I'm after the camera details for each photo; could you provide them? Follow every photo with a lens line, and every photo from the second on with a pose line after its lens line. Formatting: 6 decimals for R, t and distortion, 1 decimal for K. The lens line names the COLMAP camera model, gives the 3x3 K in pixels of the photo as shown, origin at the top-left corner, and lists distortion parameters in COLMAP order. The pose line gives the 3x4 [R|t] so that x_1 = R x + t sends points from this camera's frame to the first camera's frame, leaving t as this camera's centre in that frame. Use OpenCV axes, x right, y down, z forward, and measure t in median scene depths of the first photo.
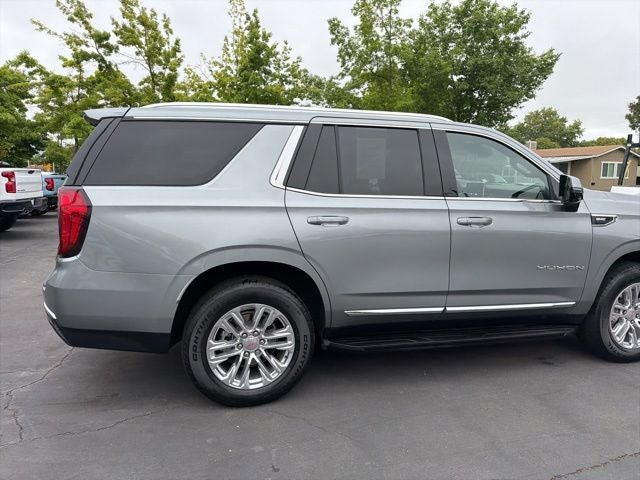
lens RADIAL K [[449.5, 0, 322.4], [0, 449.5, 238.3], [0, 0, 1]] dist [0.023619, -0.026911]
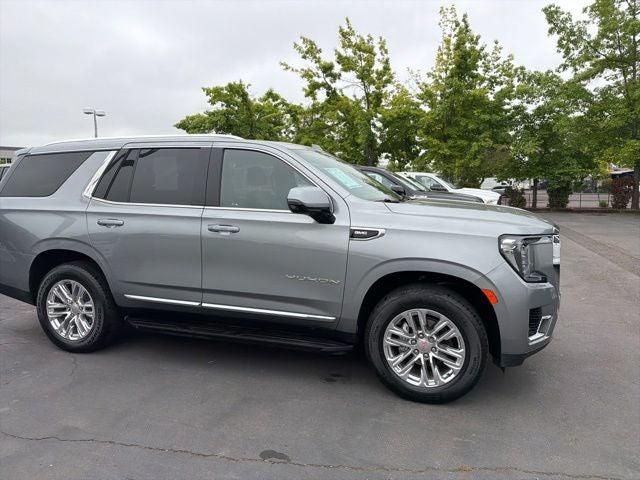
lens RADIAL K [[449.5, 0, 321.4], [0, 449.5, 239.6], [0, 0, 1]] dist [0.023619, -0.026911]
pose [[0.840118, 0.051345, -0.539969, 1.000008], [-0.059798, 0.998209, 0.001881, -0.023885], [0.539098, 0.030708, 0.841683, 0.176814]]
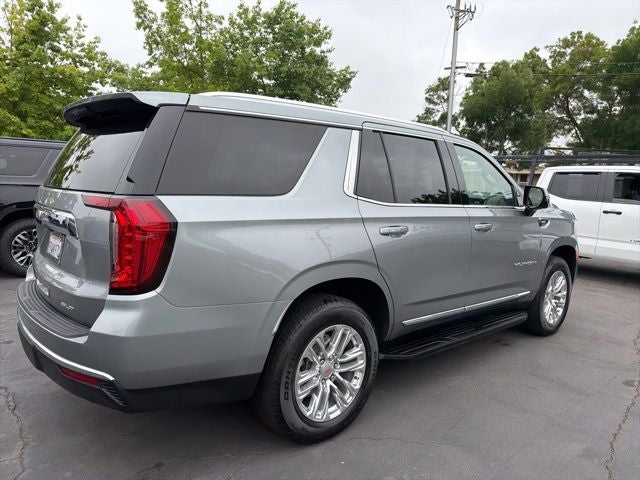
lens RADIAL K [[449.5, 0, 322.5], [0, 449.5, 244.6], [0, 0, 1]] dist [0.023619, -0.026911]
pose [[0.897144, -0.044986, 0.439442, -0.444923], [0.038695, 0.998980, 0.023269, -0.030688], [-0.440040, -0.003871, 0.897970, 0.155055]]
